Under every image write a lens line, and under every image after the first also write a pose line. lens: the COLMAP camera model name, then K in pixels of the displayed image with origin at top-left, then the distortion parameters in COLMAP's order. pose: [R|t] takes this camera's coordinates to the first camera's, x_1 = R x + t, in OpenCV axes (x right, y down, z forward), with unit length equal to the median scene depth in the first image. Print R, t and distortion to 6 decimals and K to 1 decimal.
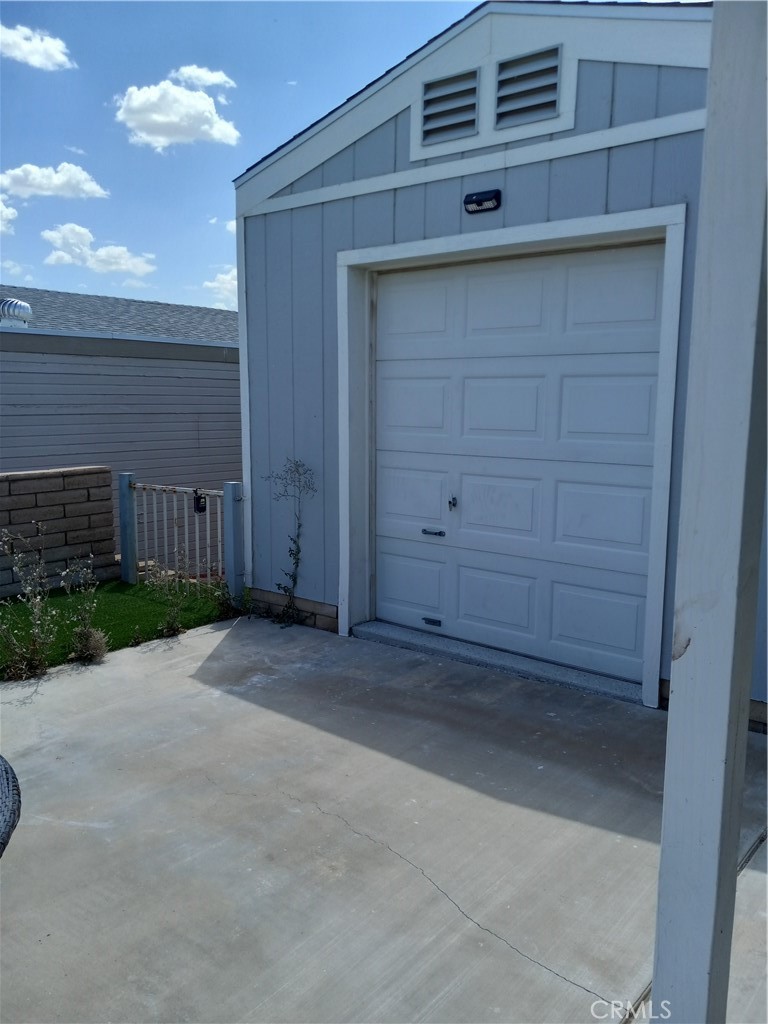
lens RADIAL K [[831.2, 0, 388.7], [0, 831.2, 504.6], [0, 0, 1]] dist [0.029387, -0.001266]
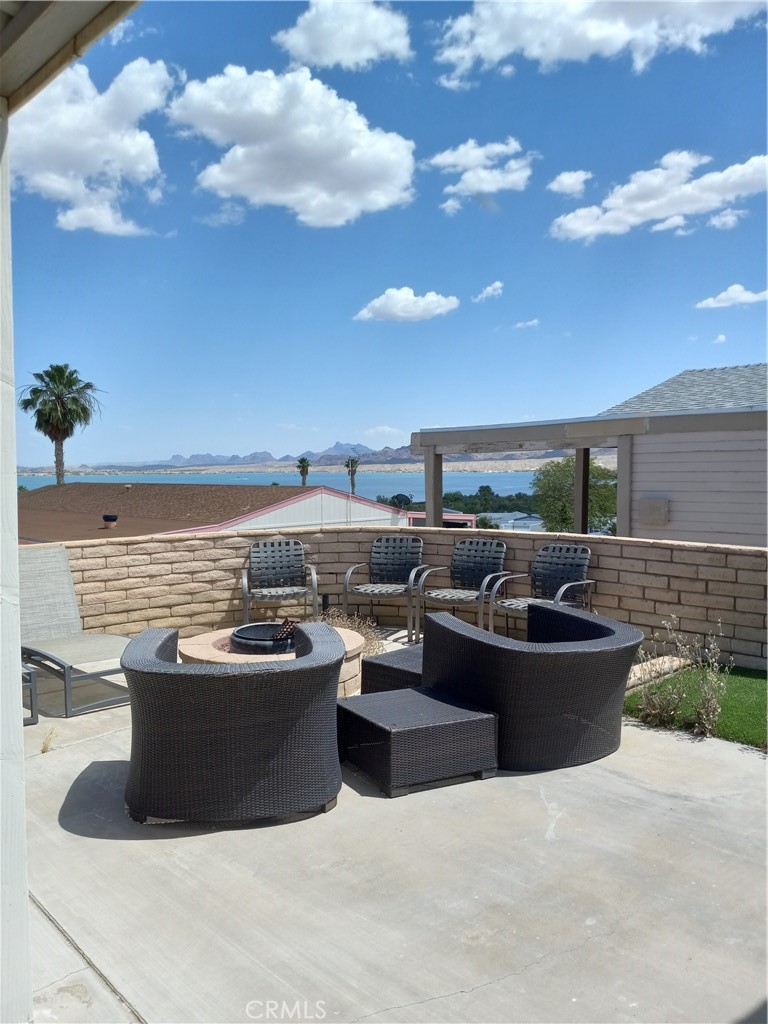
lens RADIAL K [[831.2, 0, 380.5], [0, 831.2, 511.9], [0, 0, 1]] dist [0.029387, -0.001266]
pose [[-0.130816, 0.048761, -0.990207, 0.867326], [-0.123375, 0.990225, 0.065061, -0.123623], [0.983700, 0.130678, -0.123522, 0.873505]]
